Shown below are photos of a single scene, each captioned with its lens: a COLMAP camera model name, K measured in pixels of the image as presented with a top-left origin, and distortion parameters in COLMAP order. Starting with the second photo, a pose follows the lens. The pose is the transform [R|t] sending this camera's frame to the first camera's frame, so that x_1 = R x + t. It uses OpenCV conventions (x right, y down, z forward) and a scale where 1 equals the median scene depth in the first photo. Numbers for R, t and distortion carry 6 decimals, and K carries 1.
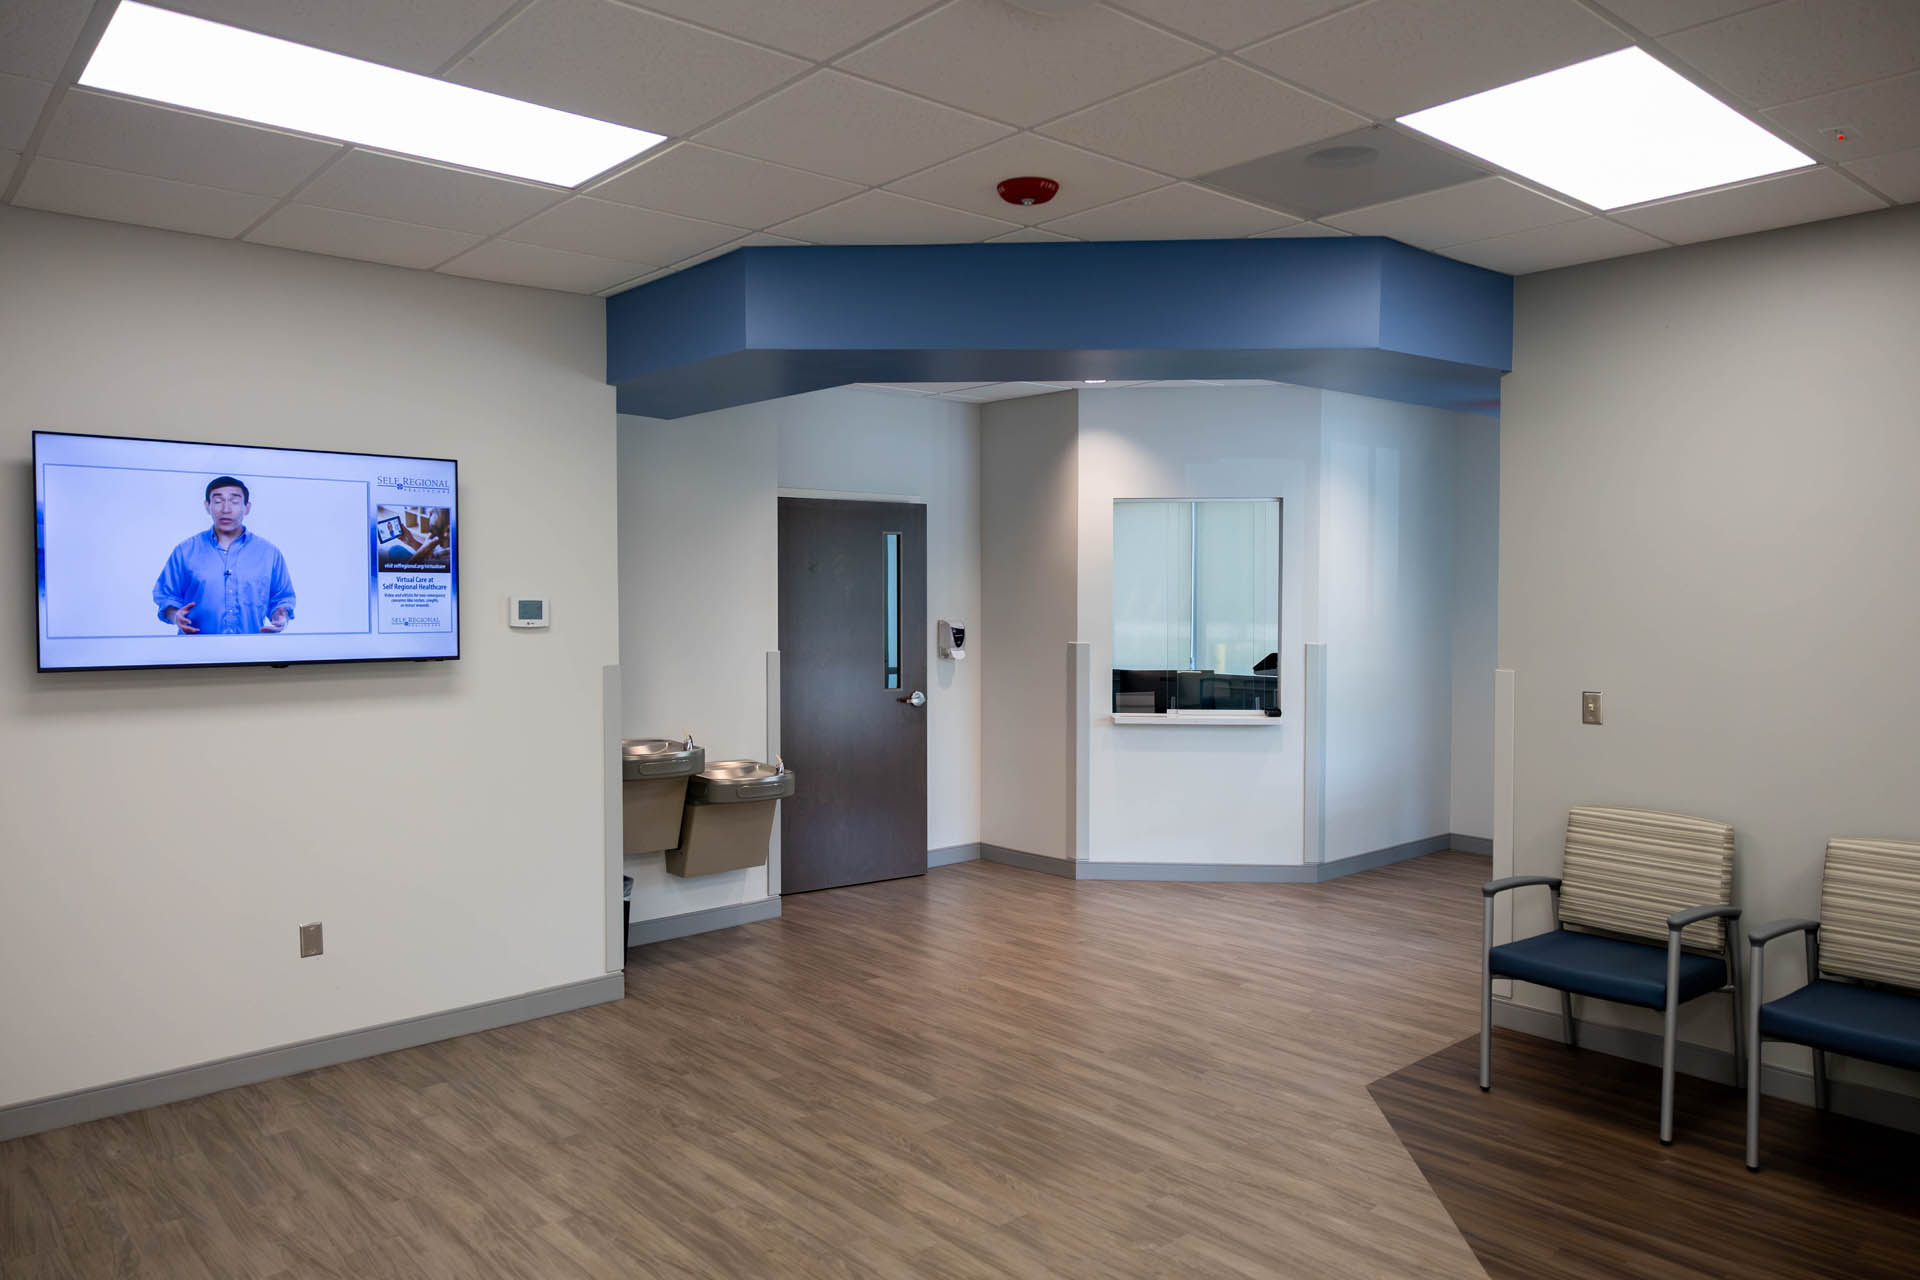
lens RADIAL K [[1304.0, 0, 960.0], [0, 1304.0, 640.0], [0, 0, 1]] dist [0.000936, -0.000748]
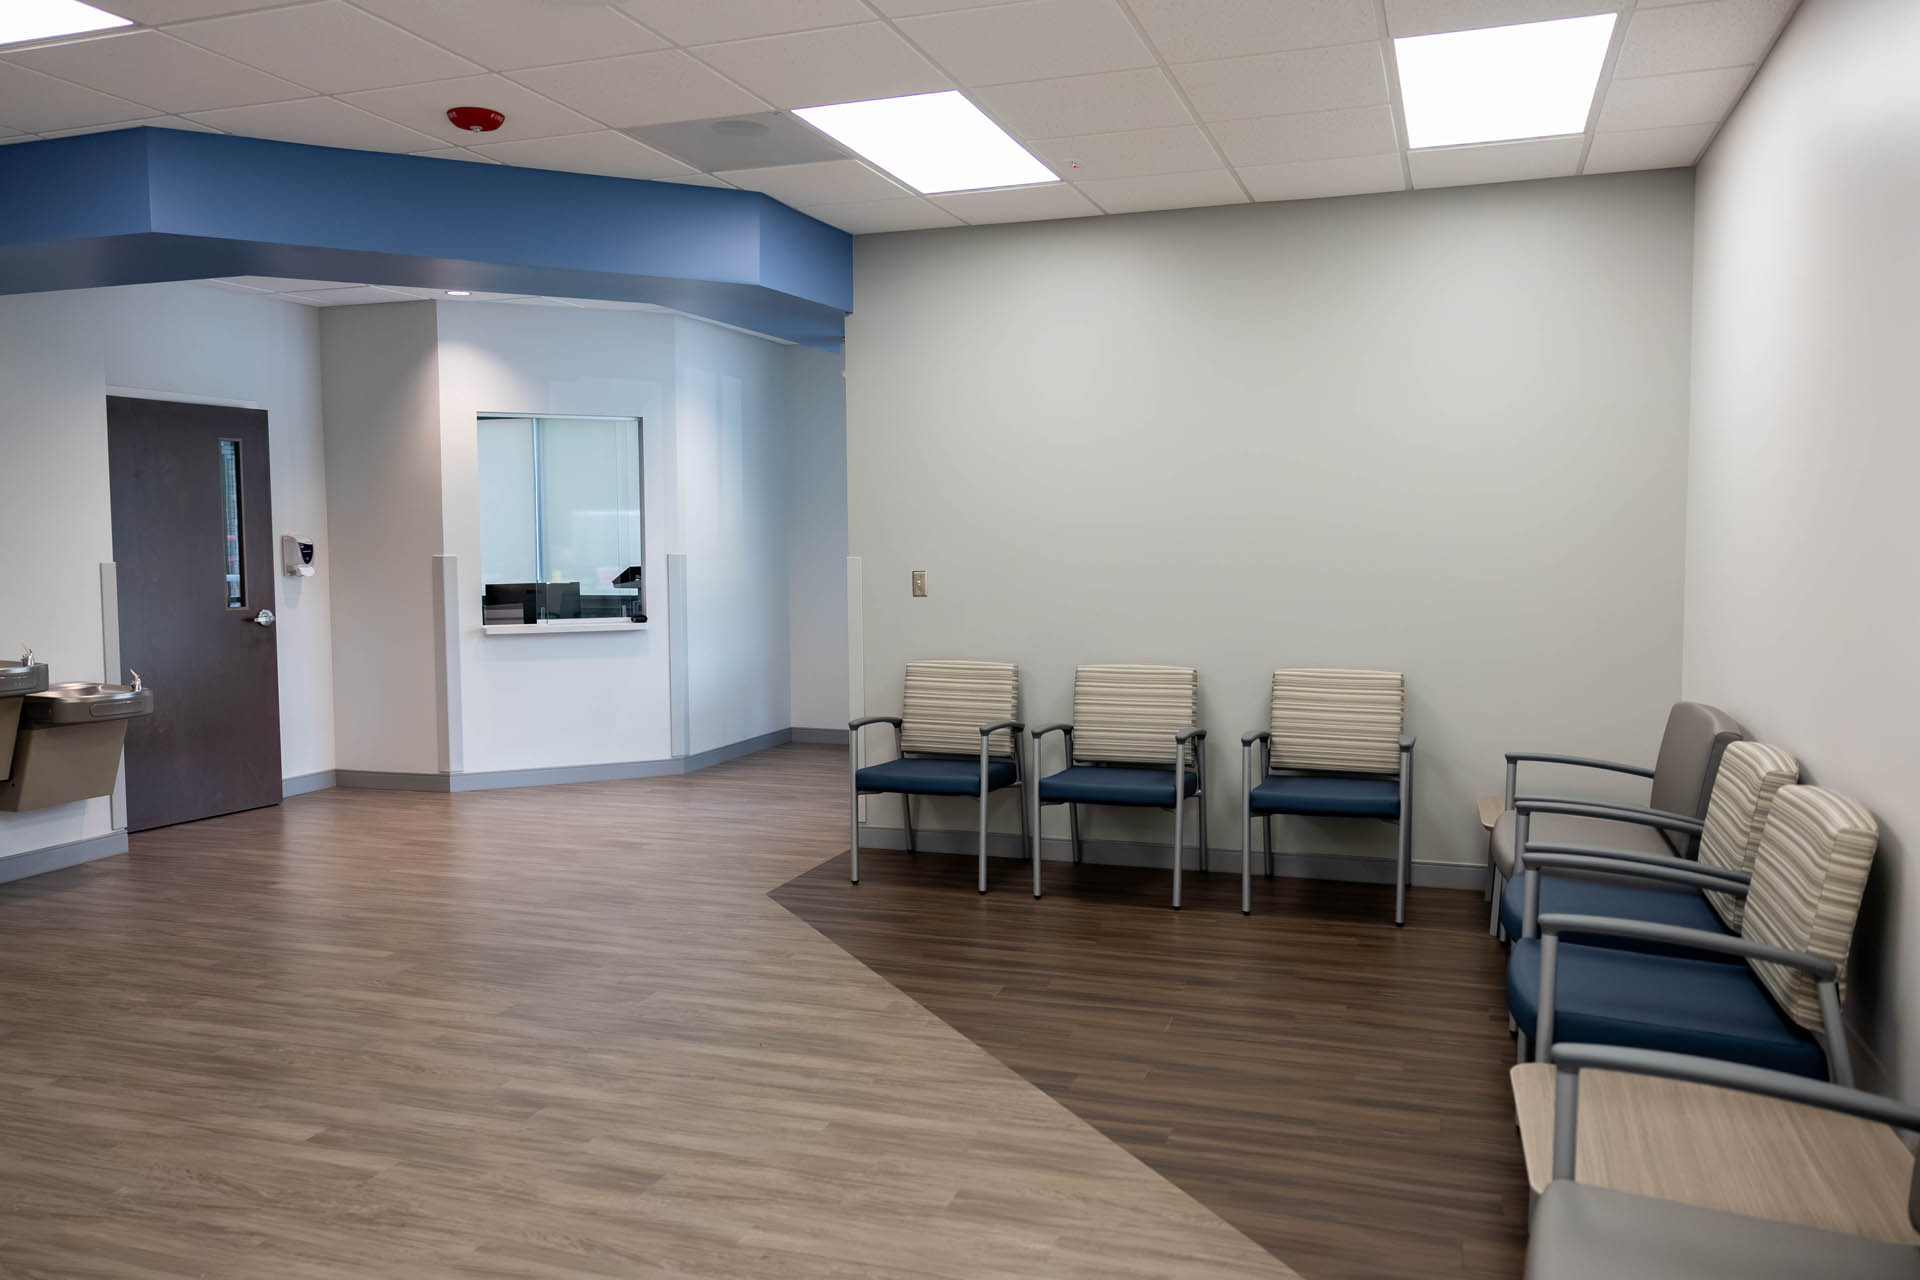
lens RADIAL K [[1473.9, 0, 960.0], [0, 1473.9, 640.0], [0, 0, 1]] dist [0.007194, 0.000713]
pose [[0.869024, -0.035522, 0.493492, -0.189321], [0.024178, 0.999277, 0.029352, 0.064615], [-0.494178, -0.013576, 0.869255, -0.265511]]
